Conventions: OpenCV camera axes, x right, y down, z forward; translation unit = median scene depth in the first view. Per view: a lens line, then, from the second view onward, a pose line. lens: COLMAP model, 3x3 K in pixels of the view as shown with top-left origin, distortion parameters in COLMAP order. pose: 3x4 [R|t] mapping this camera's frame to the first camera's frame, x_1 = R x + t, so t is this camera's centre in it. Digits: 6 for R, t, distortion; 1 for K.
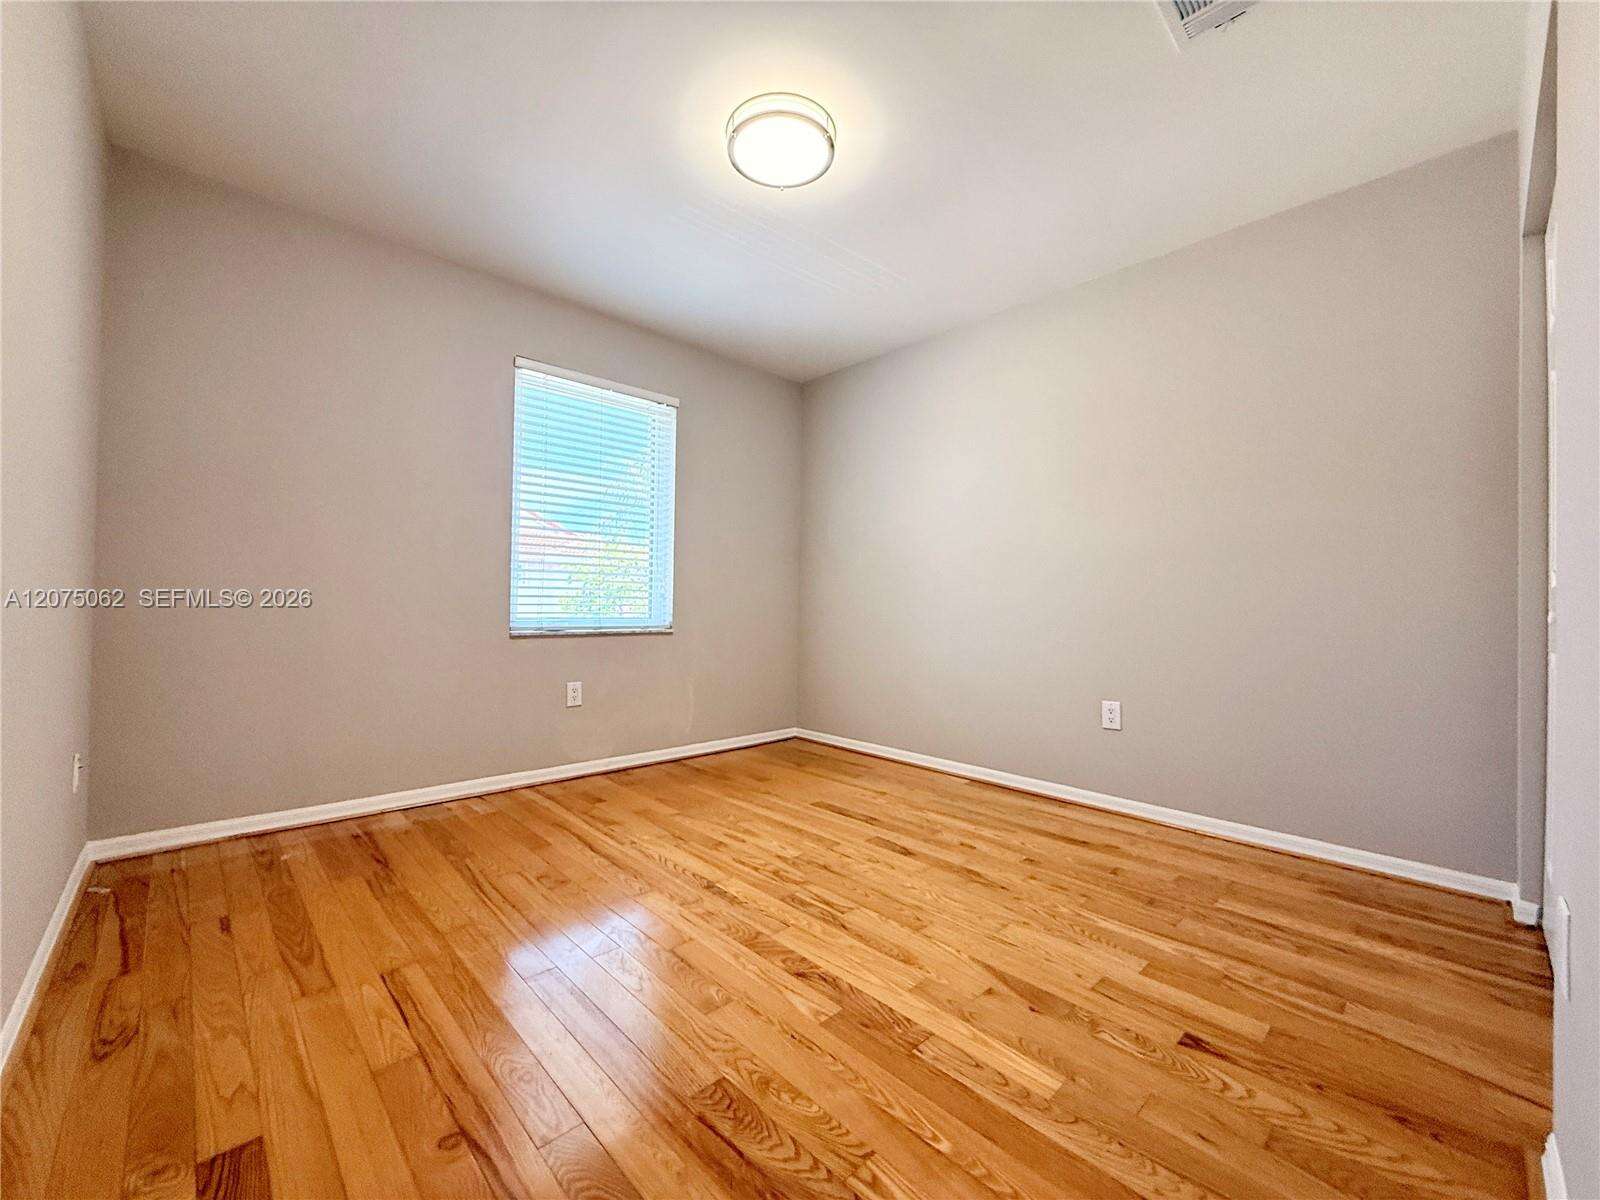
lens RADIAL K [[639.4, 0, 801.3], [0, 639.4, 600.3], [0, 0, 1]] dist [-0.003334, 0.000527]
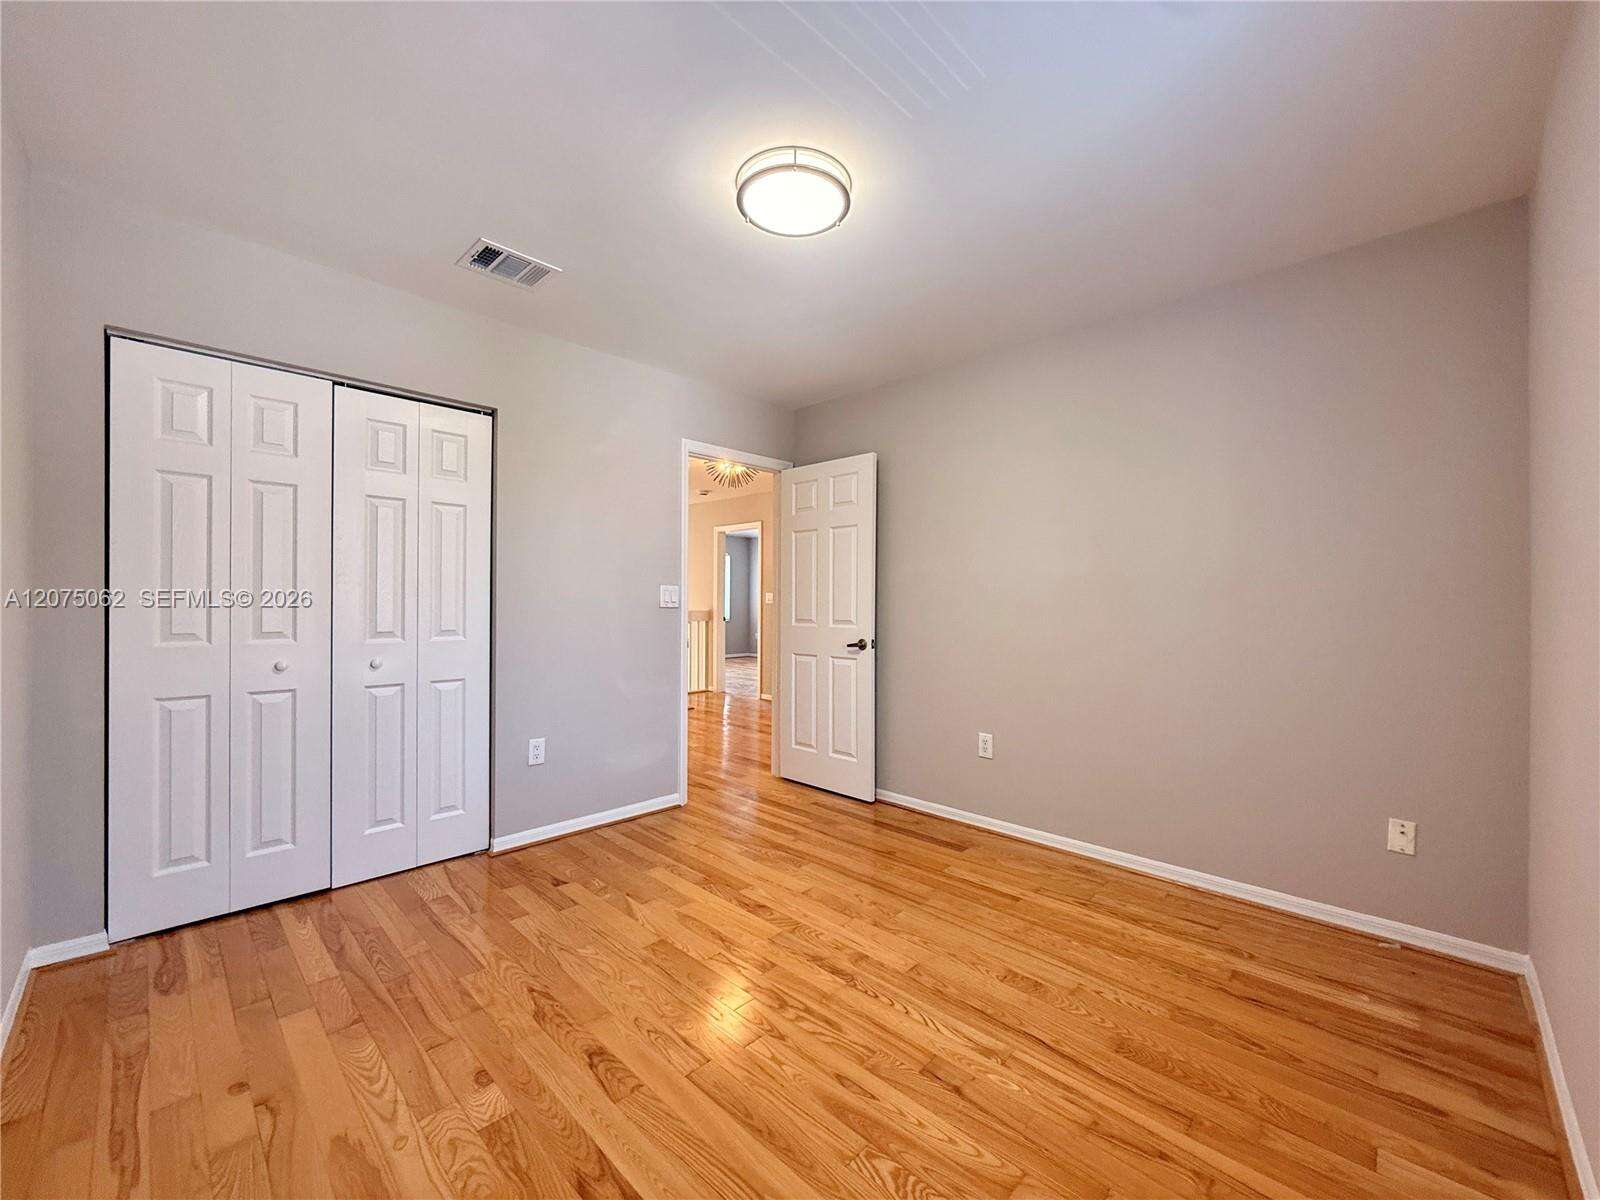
lens RADIAL K [[639.4, 0, 803.8], [0, 639.4, 602.6], [0, 0, 1]] dist [-0.003334, 0.000527]
pose [[-0.999267, -0.022257, -0.031132, -0.033739], [-0.021940, 0.999704, -0.010495, -0.111885], [0.031356, -0.009804, -0.999460, 2.158423]]
